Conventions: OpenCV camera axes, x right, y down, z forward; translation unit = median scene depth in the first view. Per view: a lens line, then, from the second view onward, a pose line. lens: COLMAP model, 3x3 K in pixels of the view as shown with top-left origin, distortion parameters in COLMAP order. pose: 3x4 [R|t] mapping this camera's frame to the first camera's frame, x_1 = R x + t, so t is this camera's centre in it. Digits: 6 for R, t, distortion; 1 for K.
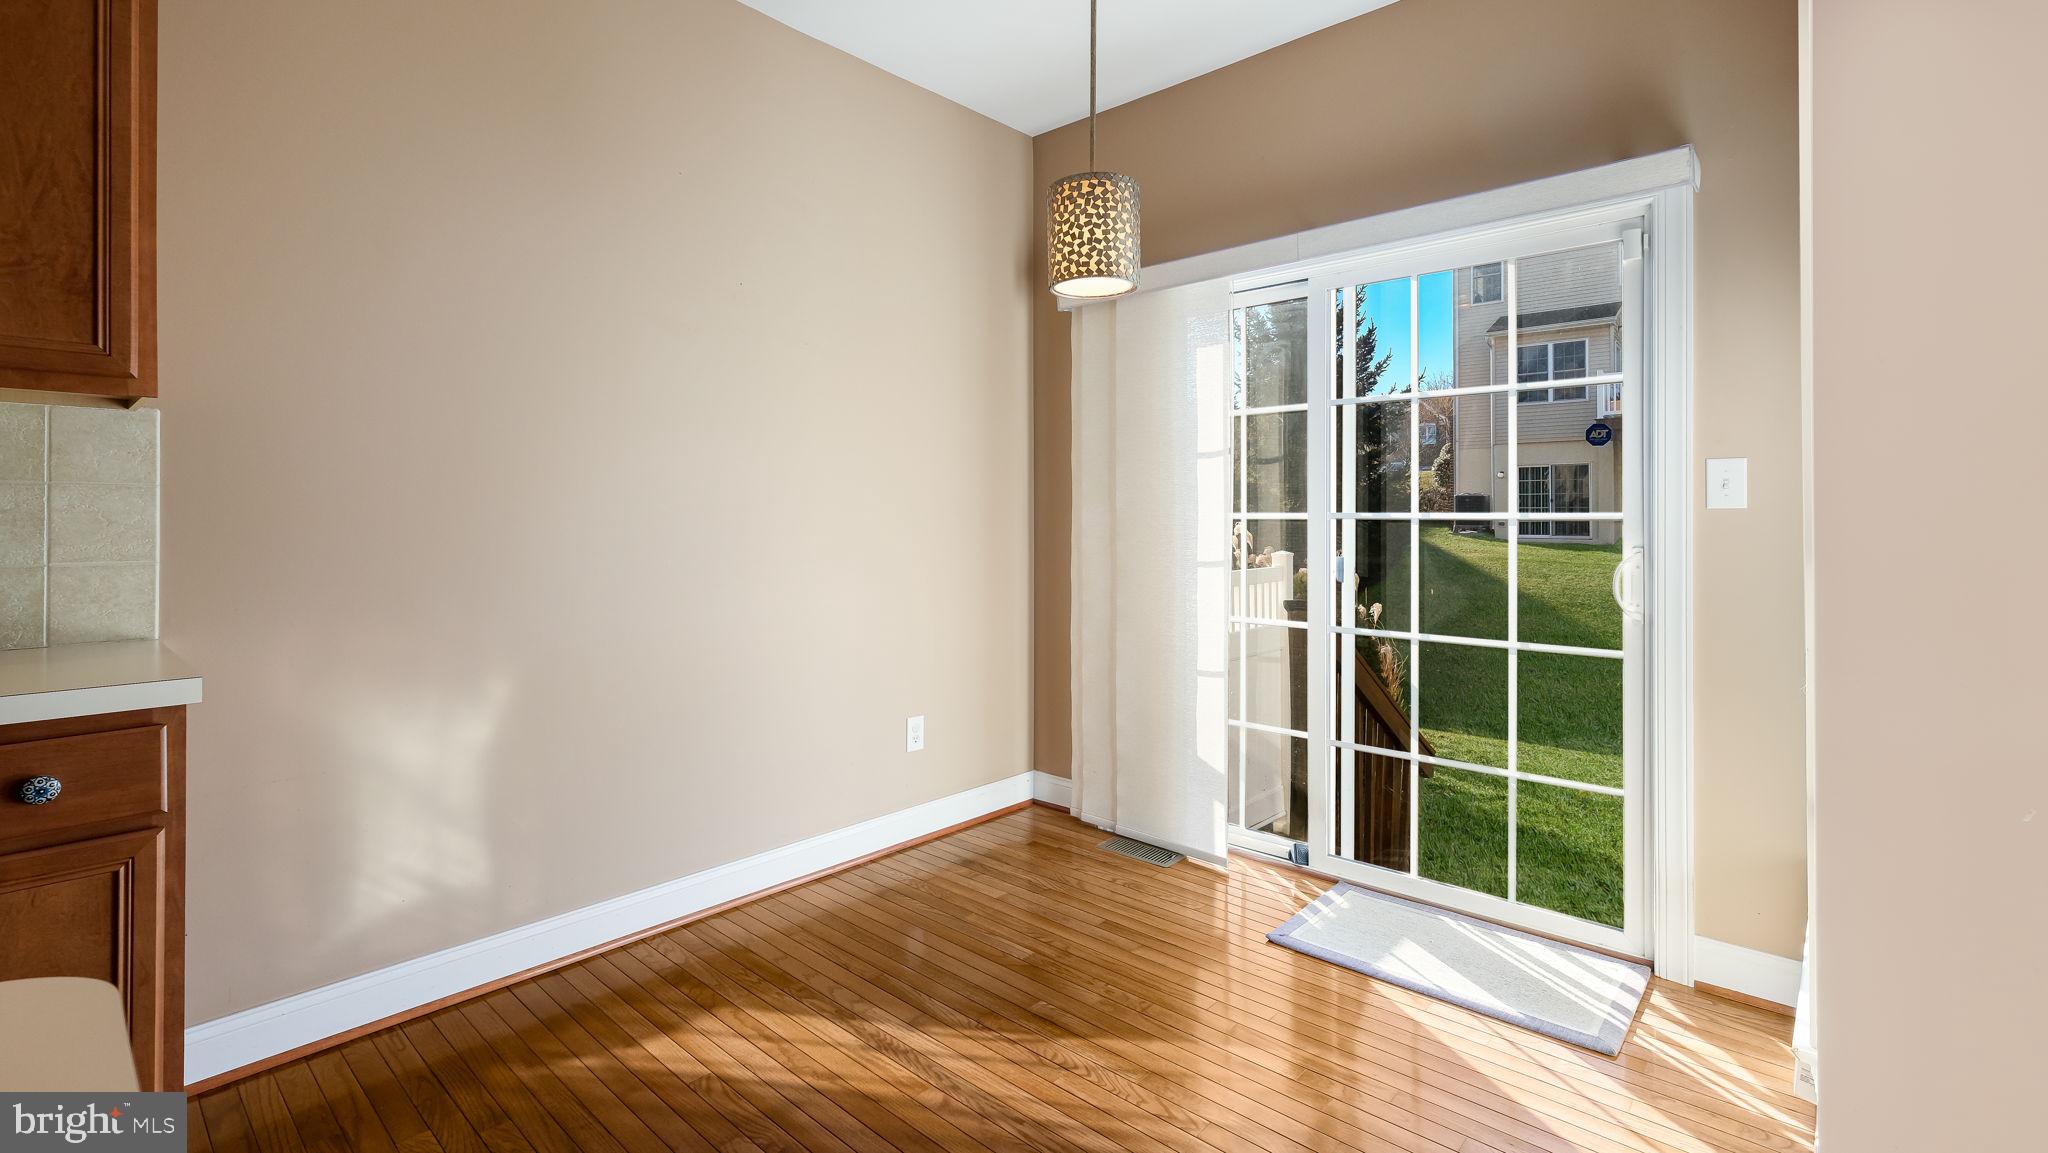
lens RADIAL K [[906.1, 0, 1015.3], [0, 906.1, 510.0], [0, 0, 1]] dist [-0.000822, -0.000138]
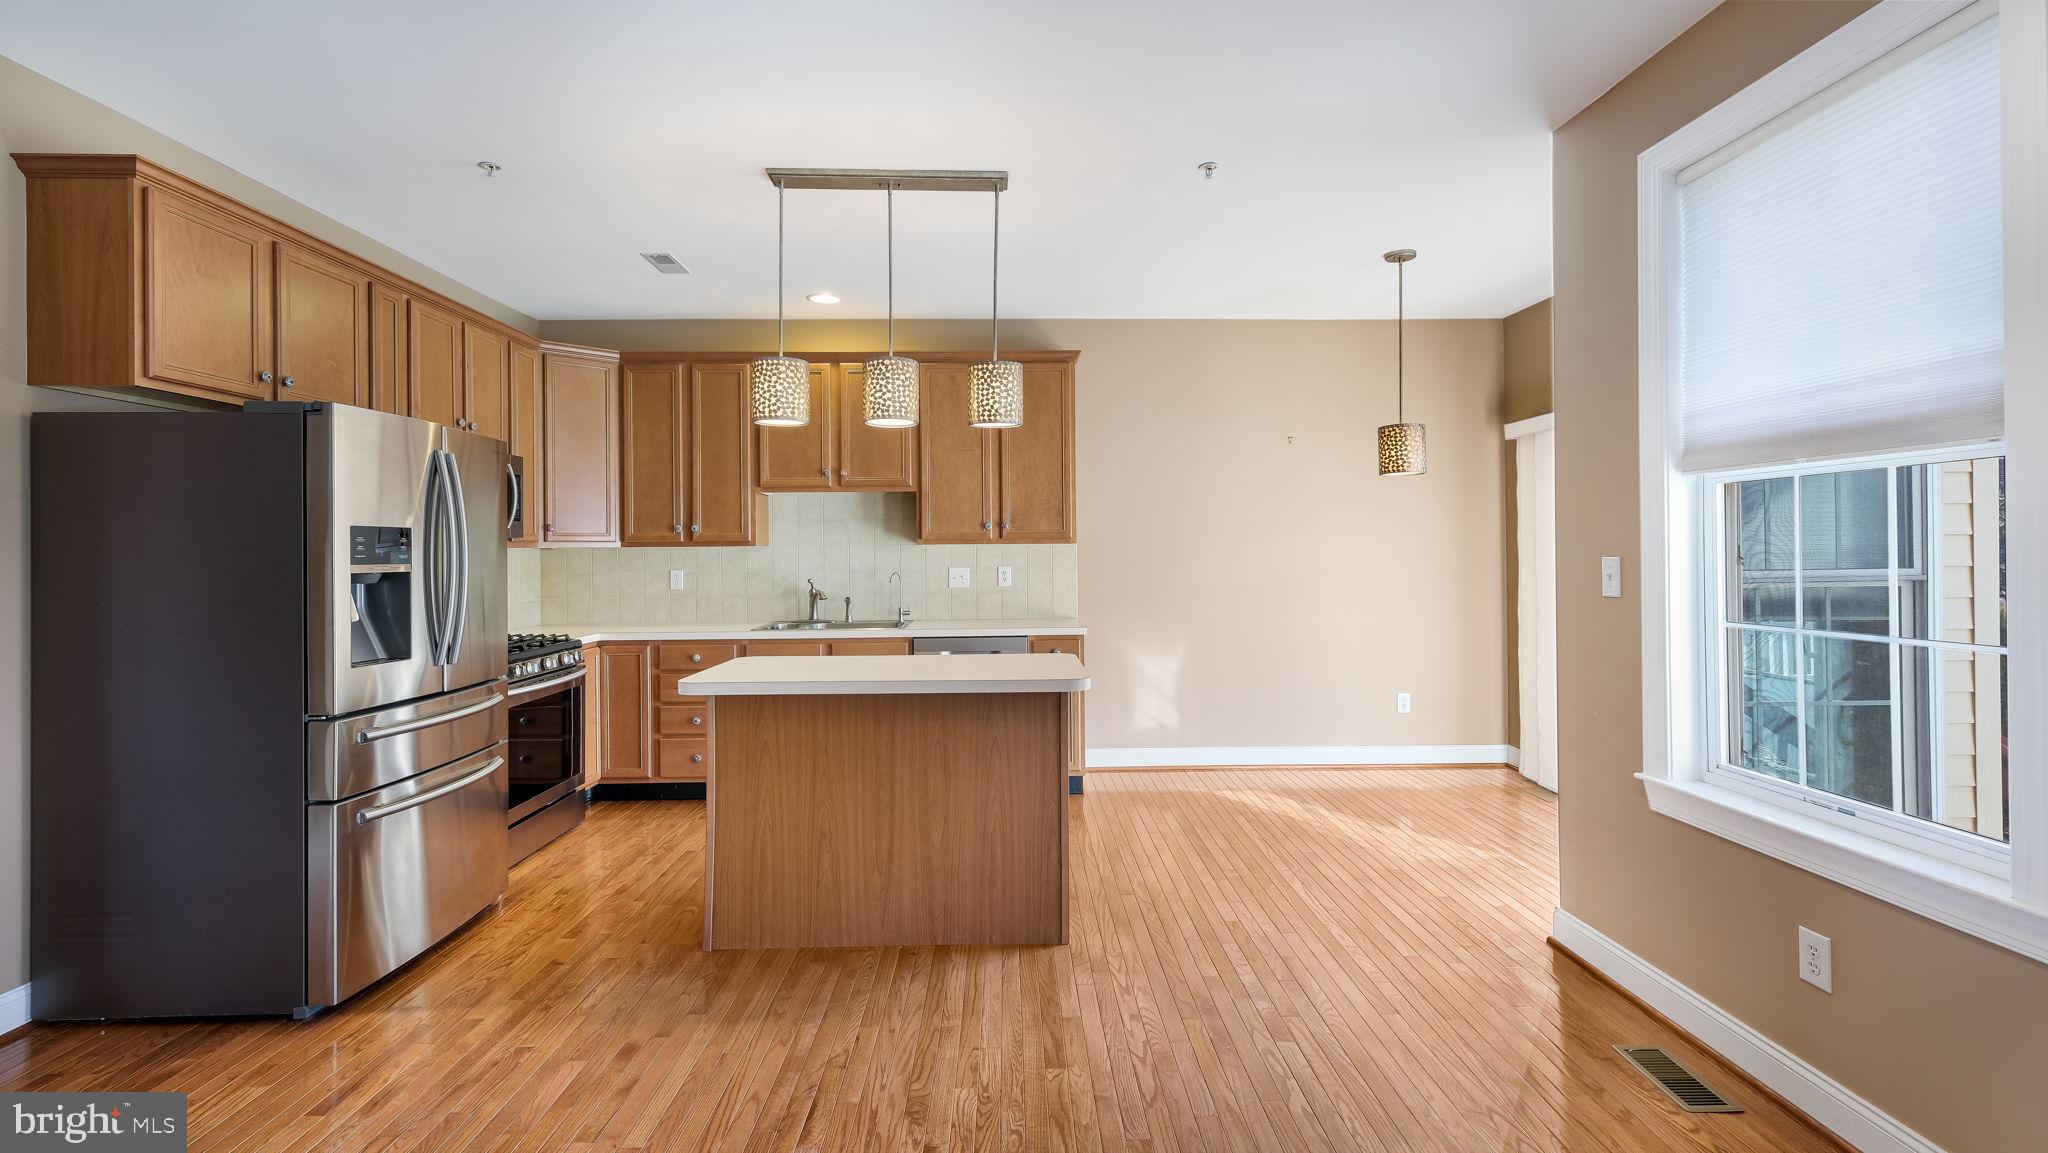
lens RADIAL K [[898.1, 0, 1021.9], [0, 898.1, 547.2], [0, 0, 1]] dist [-0.000333, -0.000312]
pose [[0.687365, -0.008146, -0.726267, 1.062613], [0.015511, 0.999874, 0.003466, -0.103756], [0.726147, -0.013647, 0.687404, -1.146043]]
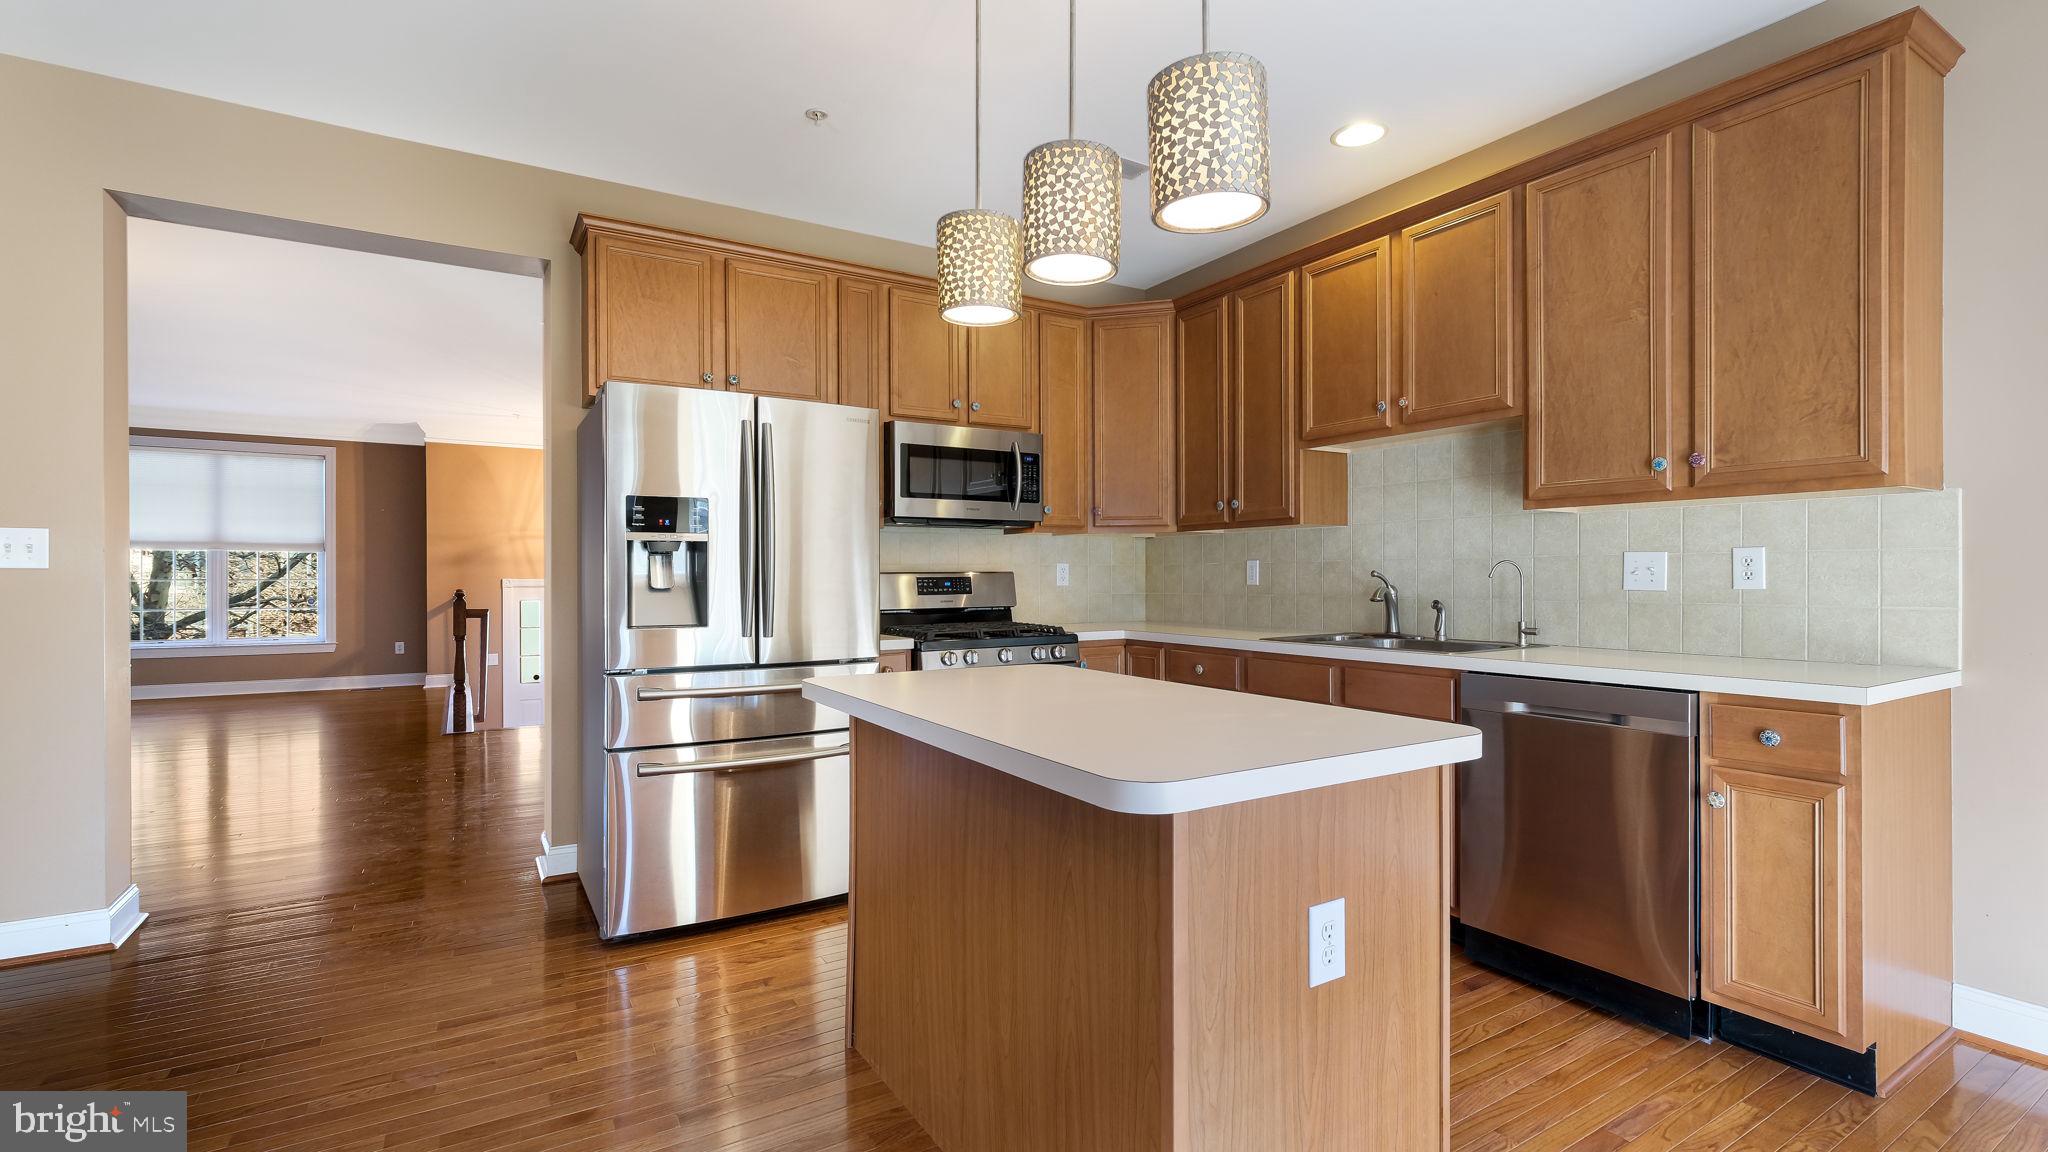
lens RADIAL K [[906.8, 0, 1024.0], [0, 906.8, 576.0], [0, 0, 1]] dist [0.001339, -0.000090]
pose [[-0.280267, 0.002486, -0.959919, 0.594681], [0.013278, 0.999911, -0.001287, -0.004436], [0.959830, -0.013107, -0.280276, 0.096680]]
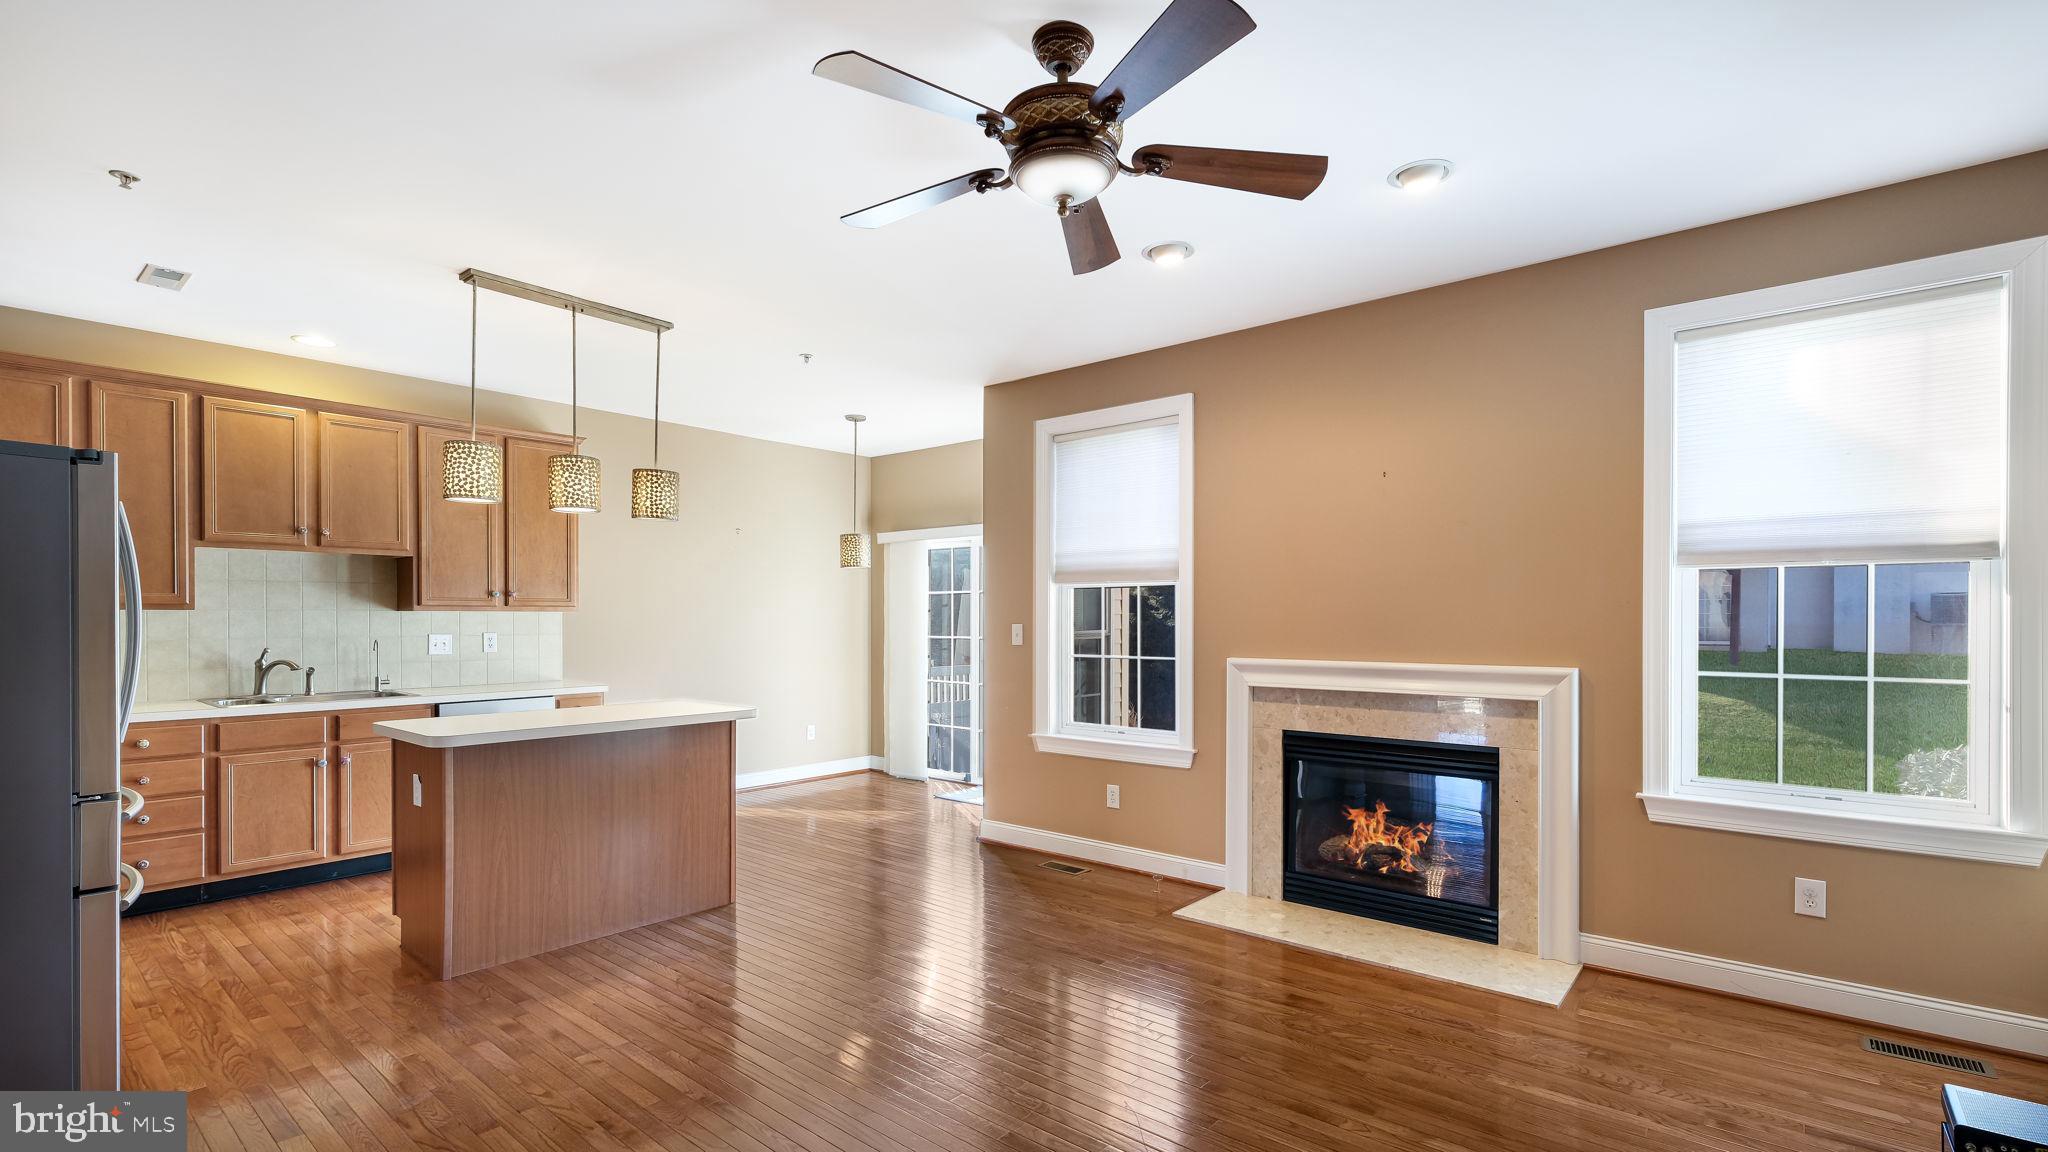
lens RADIAL K [[920.1, 0, 1023.9], [0, 920.1, 623.7], [0, 0, 1]] dist [0.000871, -0.000008]
pose [[0.999208, 0.000818, 0.039775, 0.571894], [-0.001539, 0.999835, 0.018120, -0.120934], [-0.039754, -0.018167, 0.999044, -2.291864]]
